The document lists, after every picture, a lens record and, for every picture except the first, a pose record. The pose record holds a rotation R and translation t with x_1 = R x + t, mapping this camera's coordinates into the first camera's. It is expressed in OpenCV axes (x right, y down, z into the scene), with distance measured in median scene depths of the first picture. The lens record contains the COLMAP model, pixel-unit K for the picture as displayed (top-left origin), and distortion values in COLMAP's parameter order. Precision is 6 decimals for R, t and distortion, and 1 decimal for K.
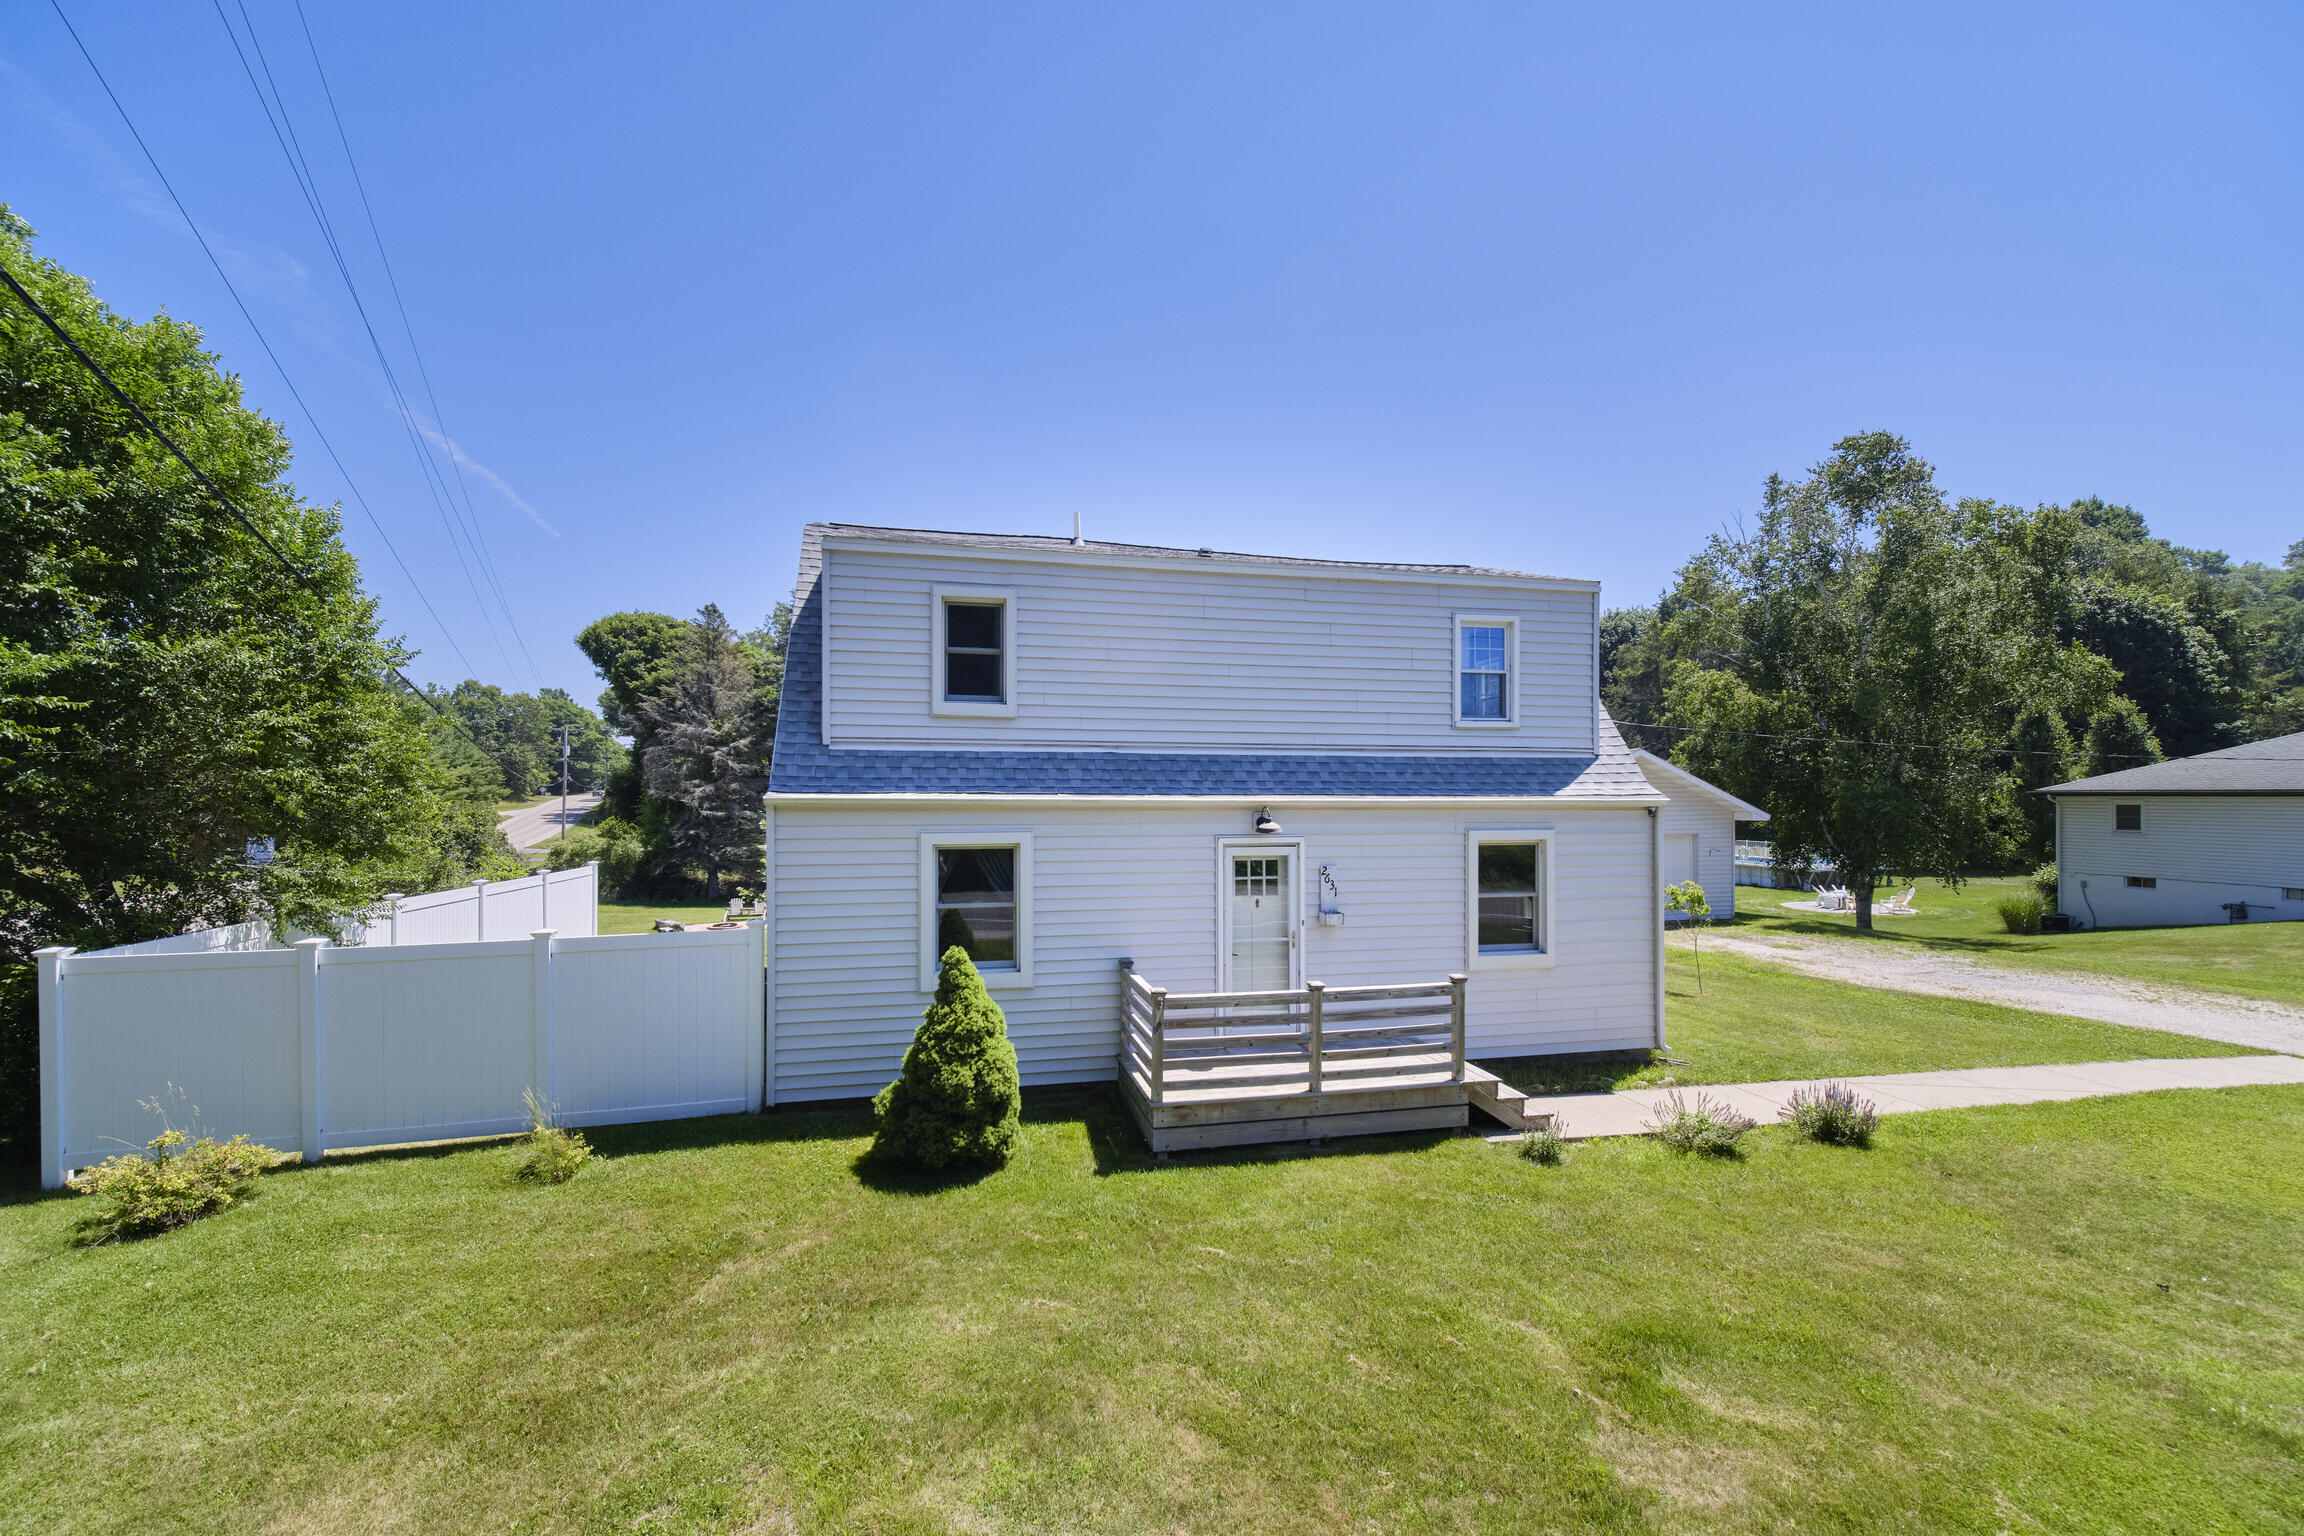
lens RADIAL K [[929.1, 0, 1147.3], [0, 929.1, 782.3], [0, 0, 1]] dist [0.009391, 0.000606]
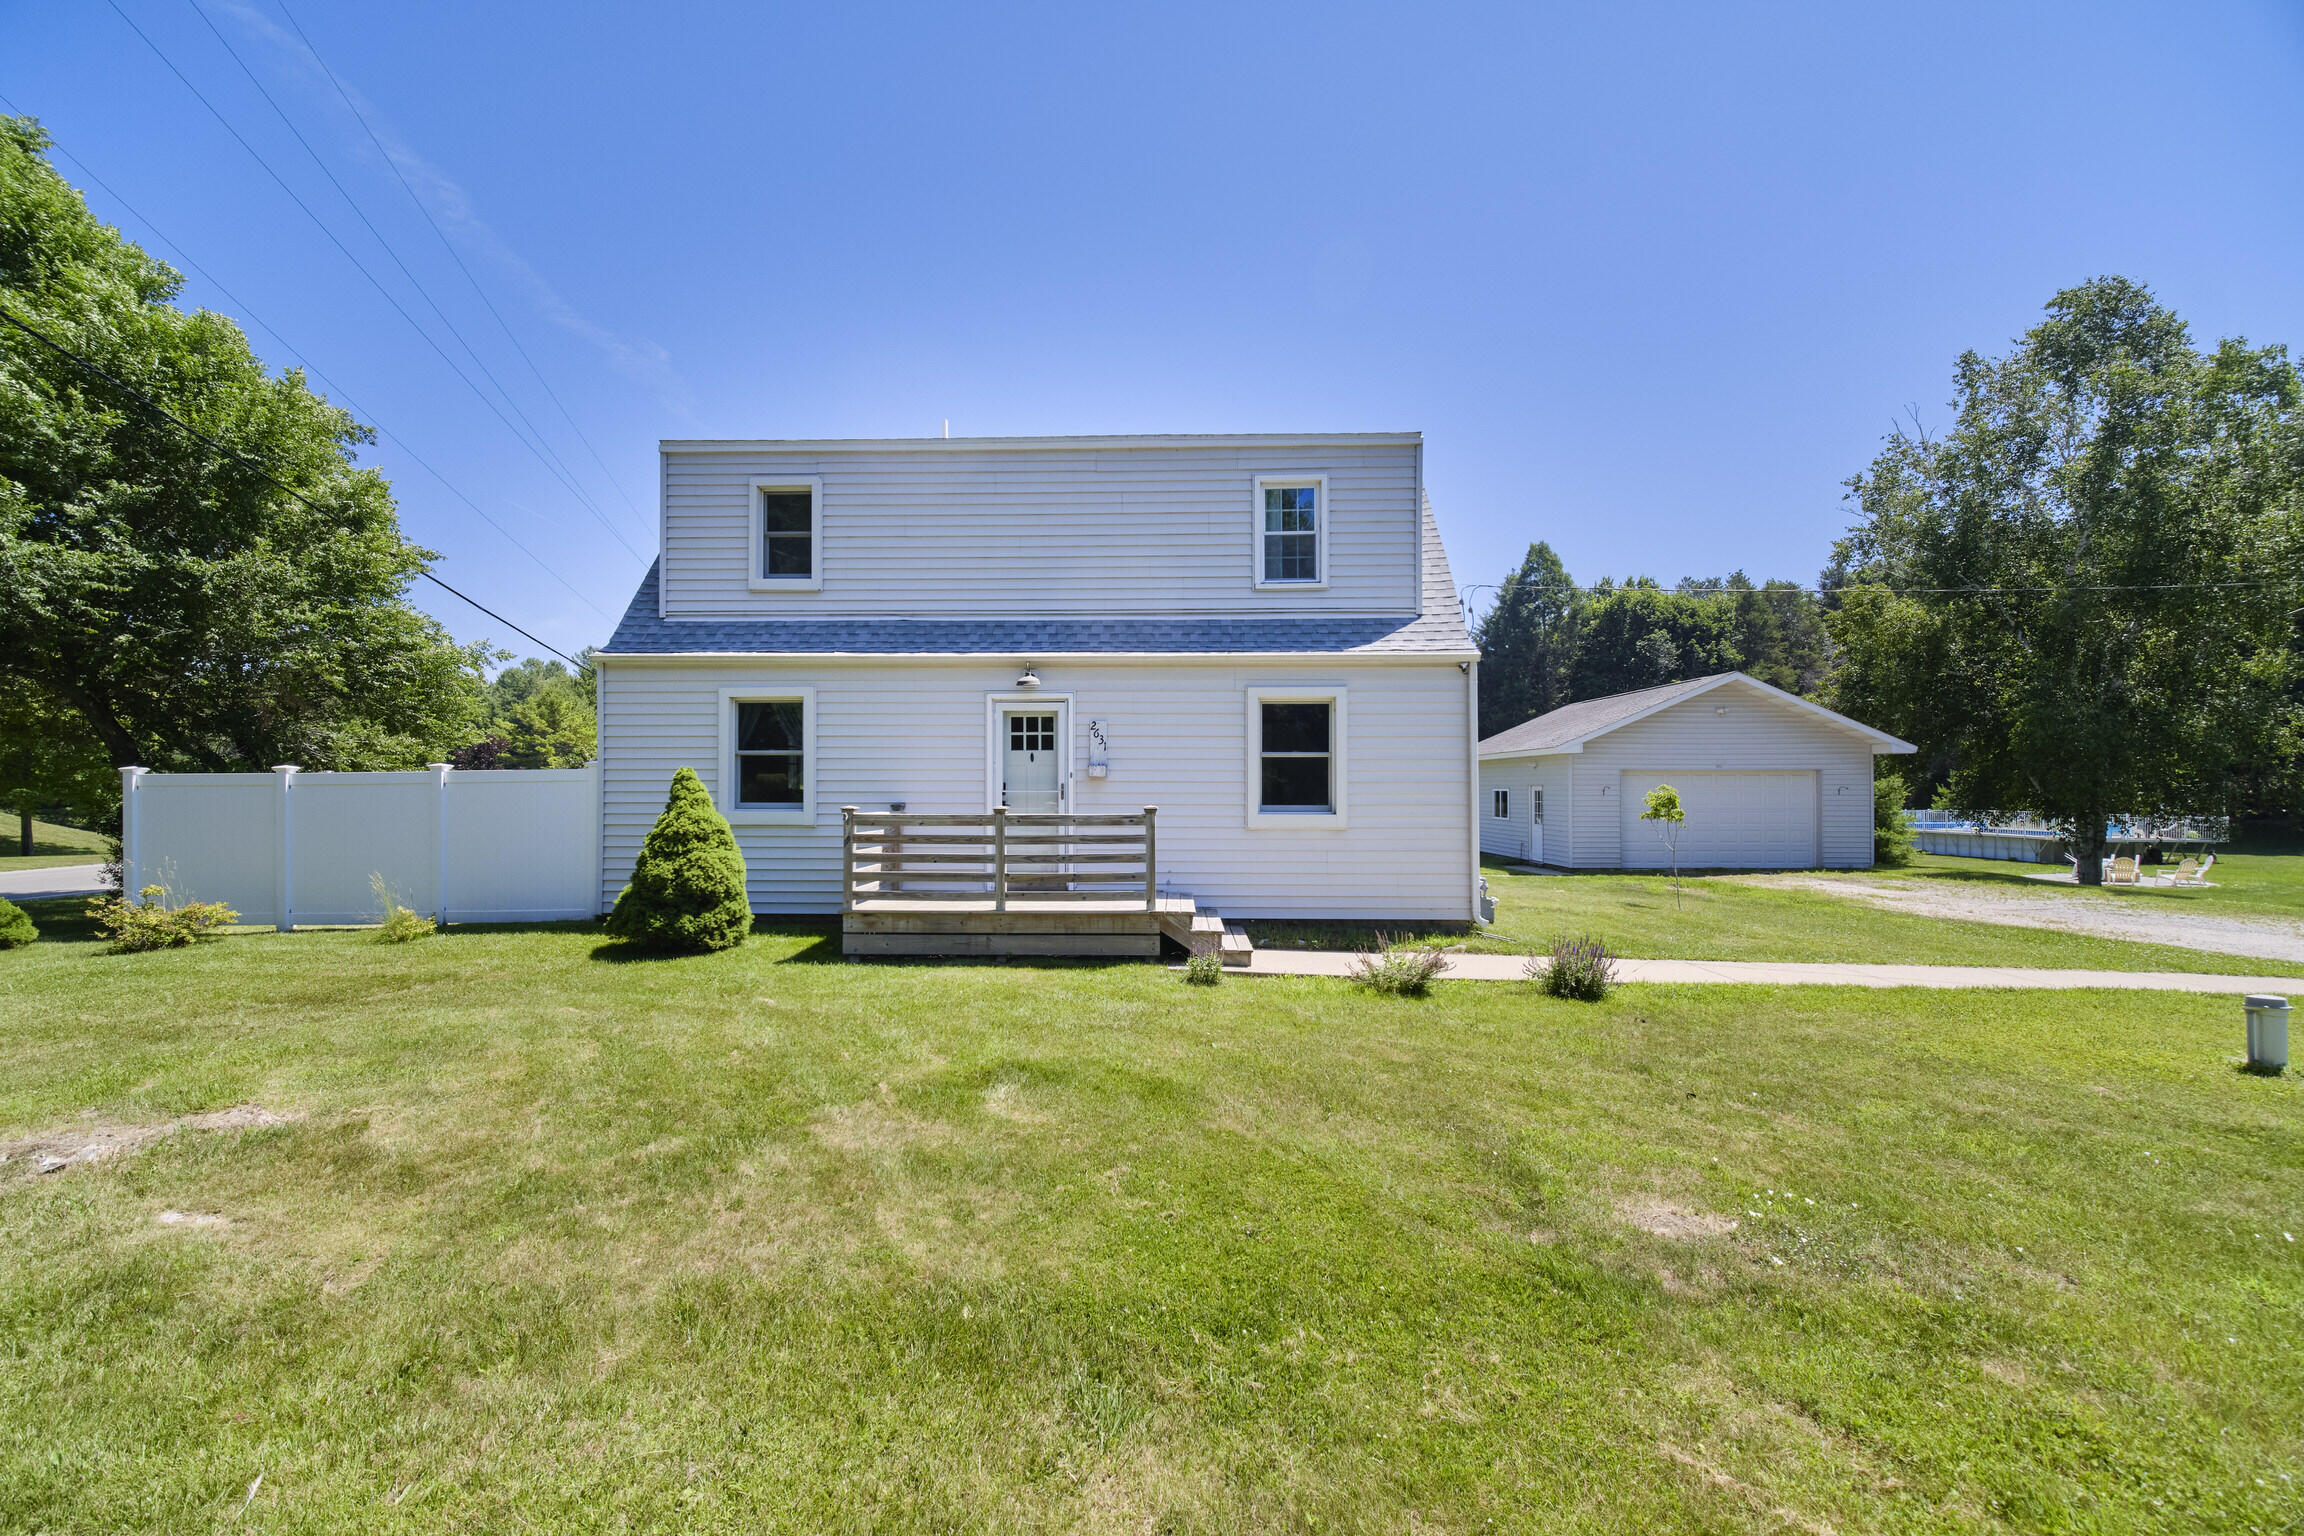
lens RADIAL K [[929.1, 0, 1158.7], [0, 929.1, 766.3], [0, 0, 1]] dist [0.009391, 0.000606]
pose [[0.969061, -0.006294, -0.246743, 0.516313], [0.003092, 0.999906, -0.013361, 0.154417], [0.246804, 0.012185, 0.968989, 0.019278]]
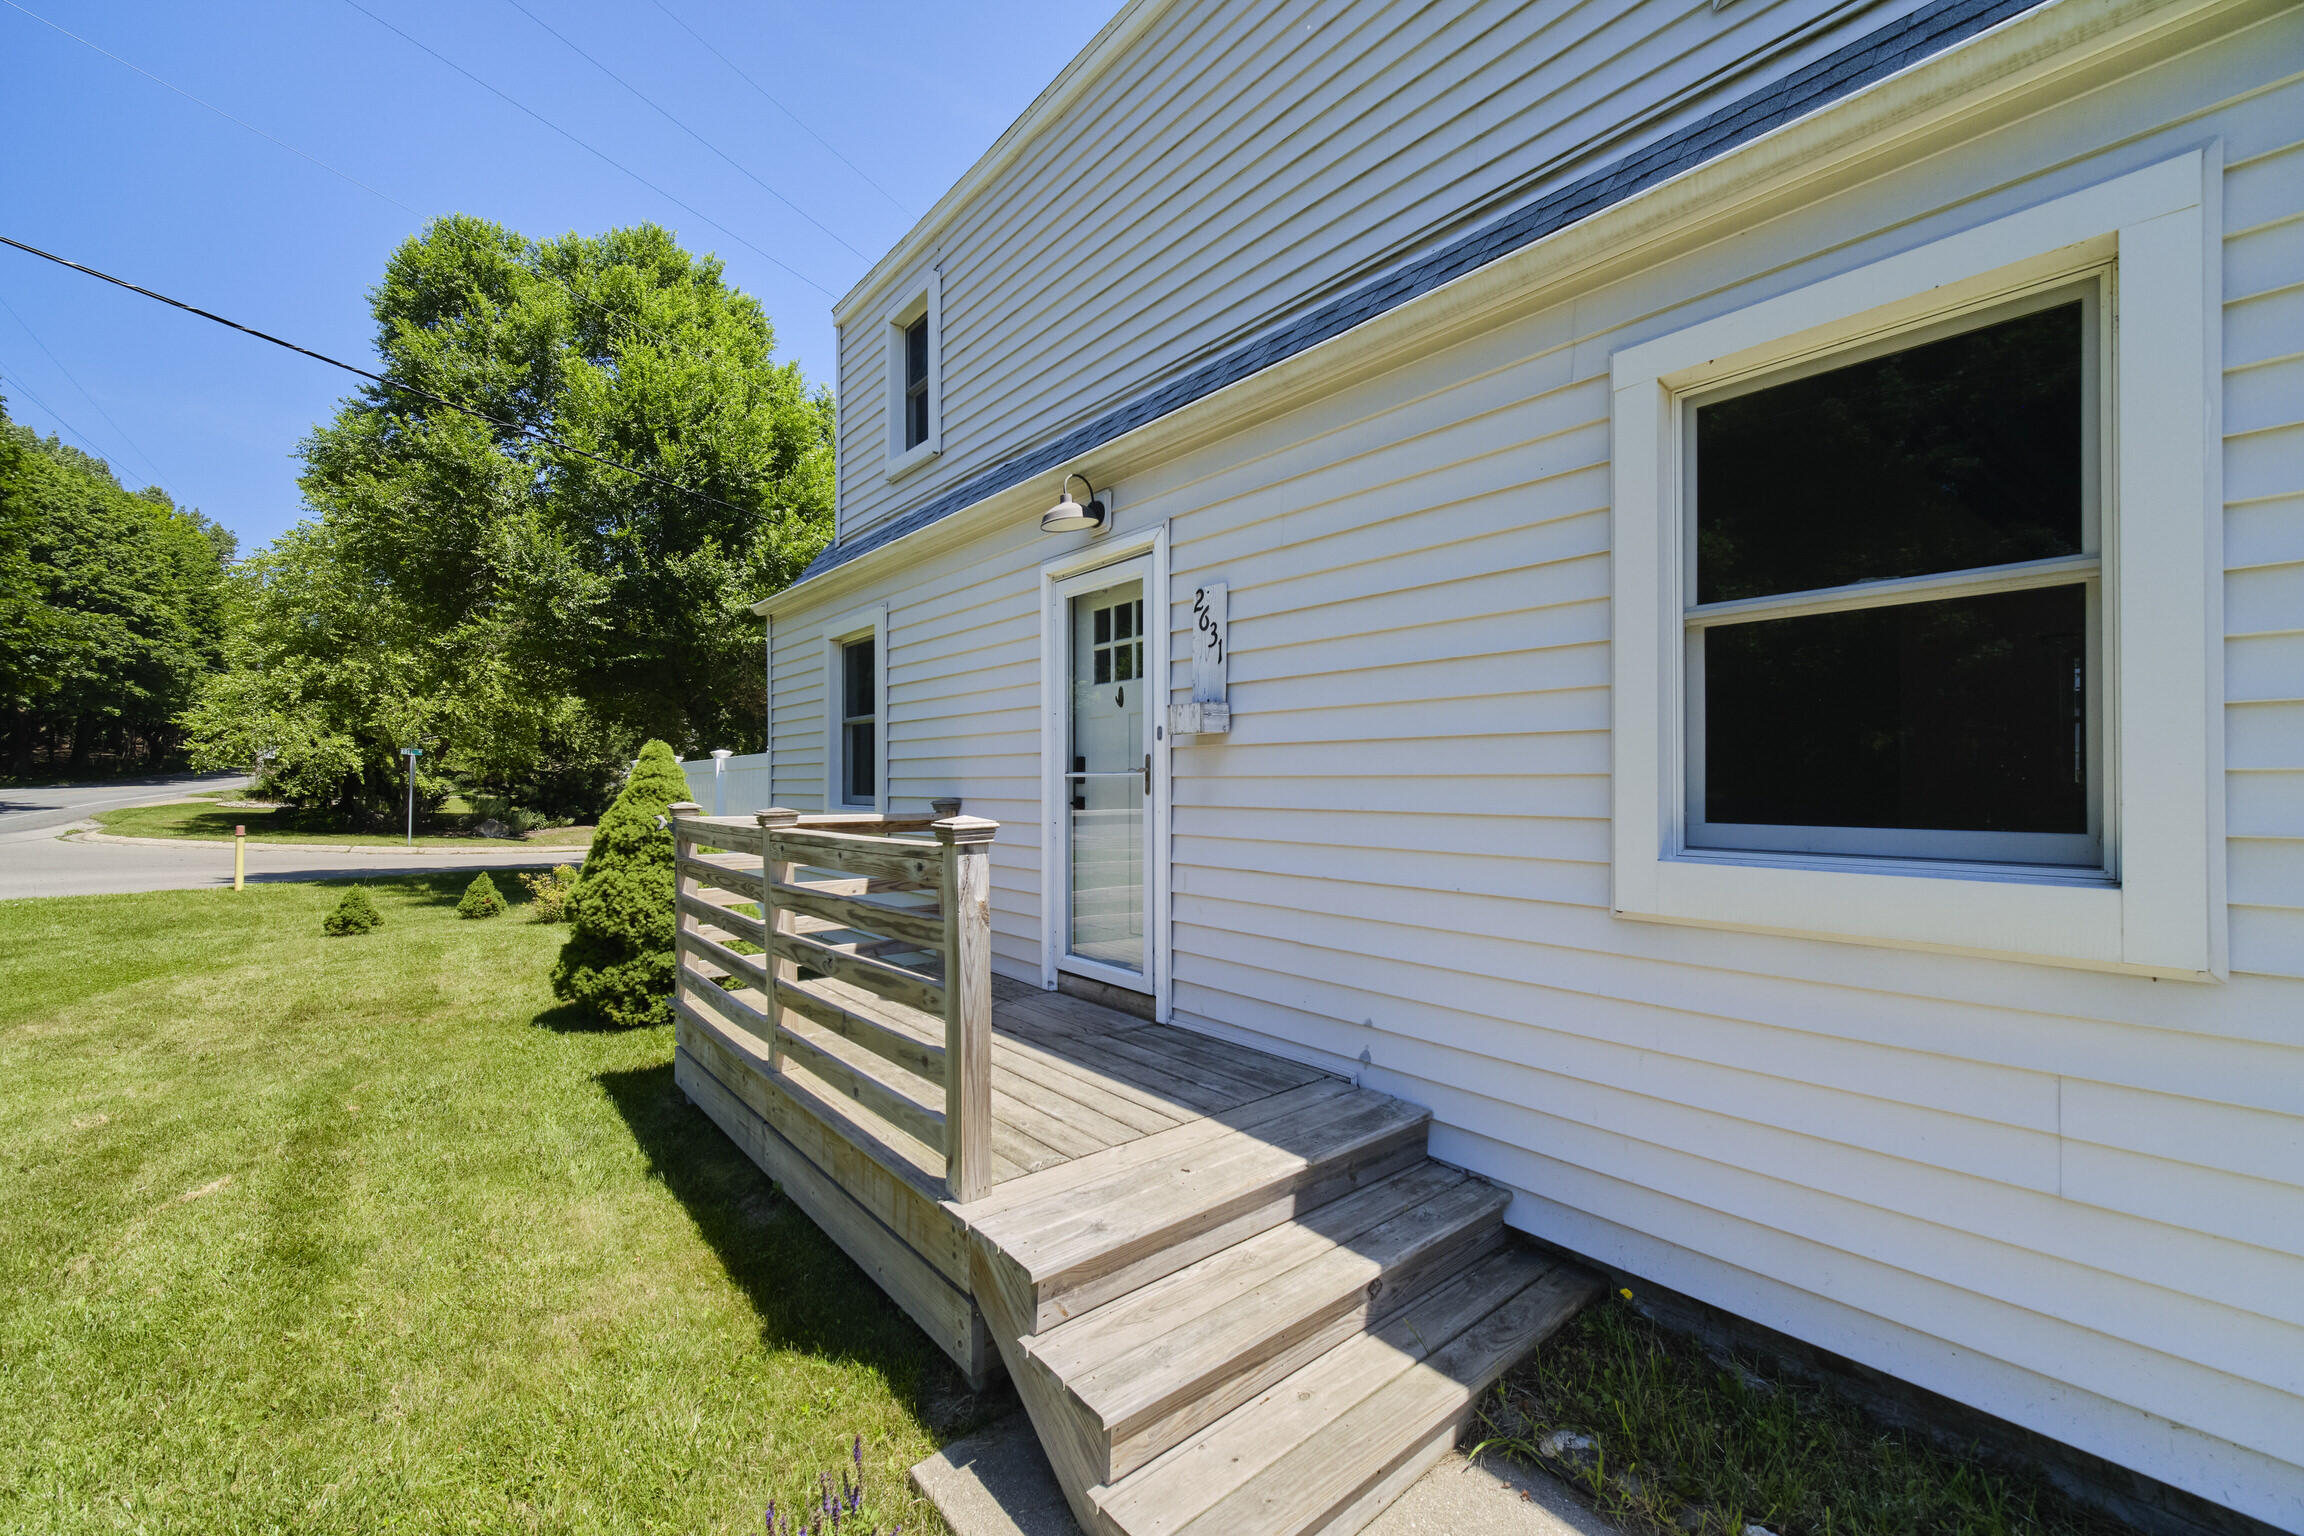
lens RADIAL K [[929.1, 0, 1147.8], [0, 929.1, 773.5], [0, 0, 1]] dist [0.009391, 0.000606]
pose [[0.460407, -0.011207, -0.887637, 0.529401], [0.009561, 0.999925, -0.007666, 0.171266], [0.887656, -0.004957, 0.460480, 0.802459]]
